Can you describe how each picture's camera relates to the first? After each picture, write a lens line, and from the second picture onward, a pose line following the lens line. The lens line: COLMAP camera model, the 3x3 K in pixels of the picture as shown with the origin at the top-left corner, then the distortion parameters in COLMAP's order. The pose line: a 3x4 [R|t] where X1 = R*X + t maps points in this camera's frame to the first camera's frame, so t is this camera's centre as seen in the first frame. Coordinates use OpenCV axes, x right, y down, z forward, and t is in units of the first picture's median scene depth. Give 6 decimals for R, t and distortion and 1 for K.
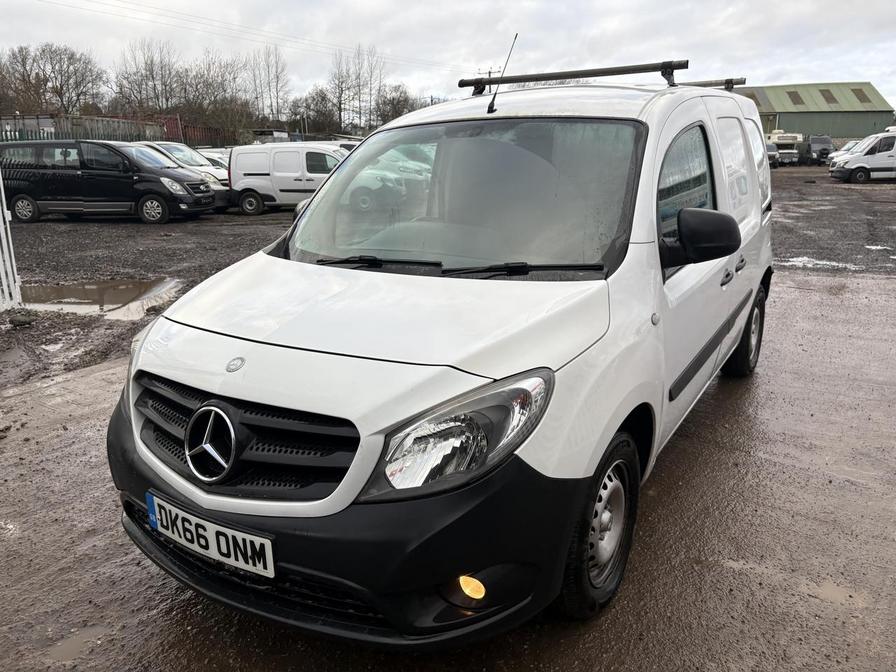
lens RADIAL K [[683.5, 0, 447.4], [0, 683.5, 335.7], [0, 0, 1]] dist [0.011178, -0.009001]
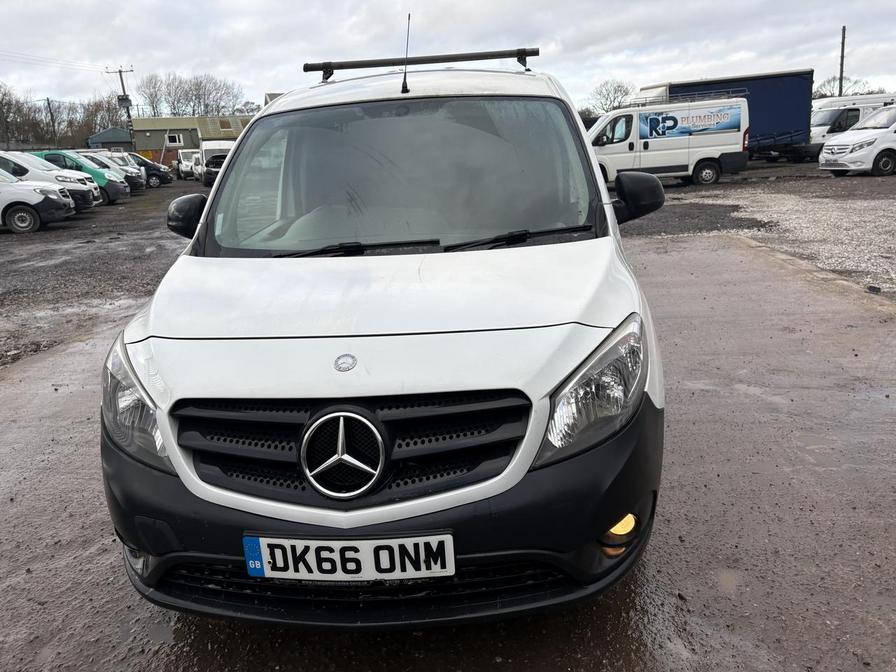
lens RADIAL K [[683.5, 0, 446.5], [0, 683.5, 336.4], [0, 0, 1]] dist [0.011178, -0.009001]
pose [[0.878393, -0.158148, 0.451016, -0.485216], [0.159464, 0.986570, 0.035370, -0.001299], [-0.450553, 0.040852, 0.891815, 0.120986]]
